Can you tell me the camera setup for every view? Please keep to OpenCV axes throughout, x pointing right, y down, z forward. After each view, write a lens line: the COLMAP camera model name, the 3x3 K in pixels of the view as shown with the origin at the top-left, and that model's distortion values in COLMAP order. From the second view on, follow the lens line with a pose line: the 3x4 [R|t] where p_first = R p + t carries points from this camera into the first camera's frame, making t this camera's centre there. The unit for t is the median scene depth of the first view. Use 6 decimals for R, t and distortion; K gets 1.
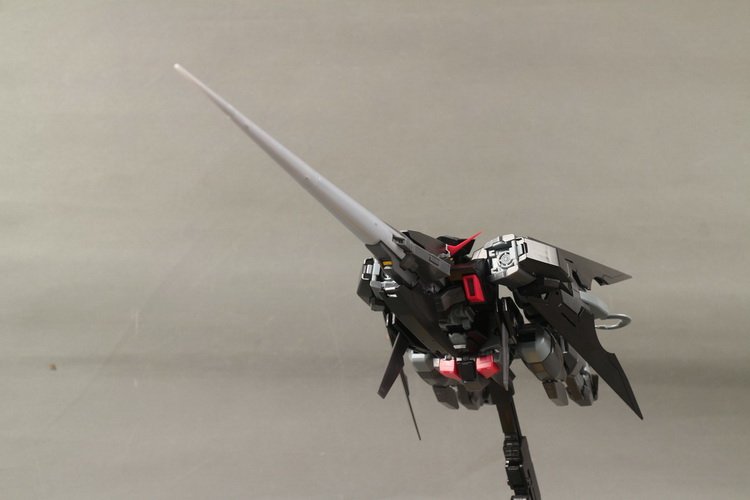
lens RADIAL K [[750.5, 0, 375.0], [0, 750.5, 250.0], [0, 0, 1]] dist [0.007613, -0.009983]
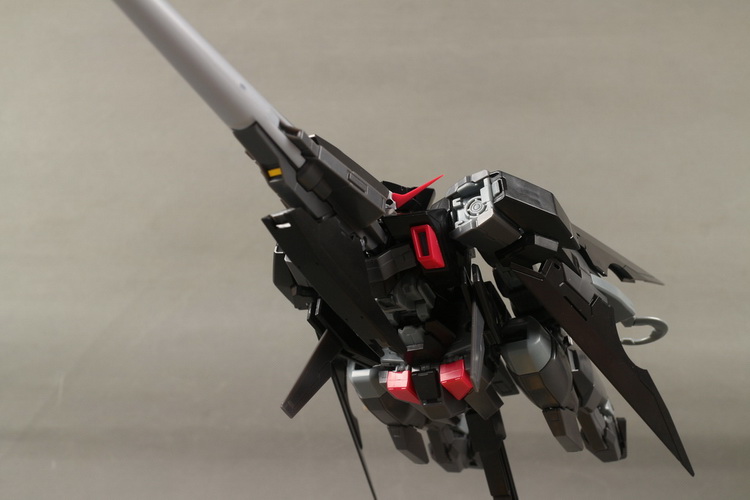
lens RADIAL K [[750.5, 0, 375.0], [0, 750.5, 250.0], [0, 0, 1]] dist [0.007613, -0.009983]
pose [[0.999677, -0.006308, -0.024617, 0.089204], [0.002276, 0.987034, -0.160492, 0.141757], [0.025310, 0.160384, 0.986730, 0.303252]]
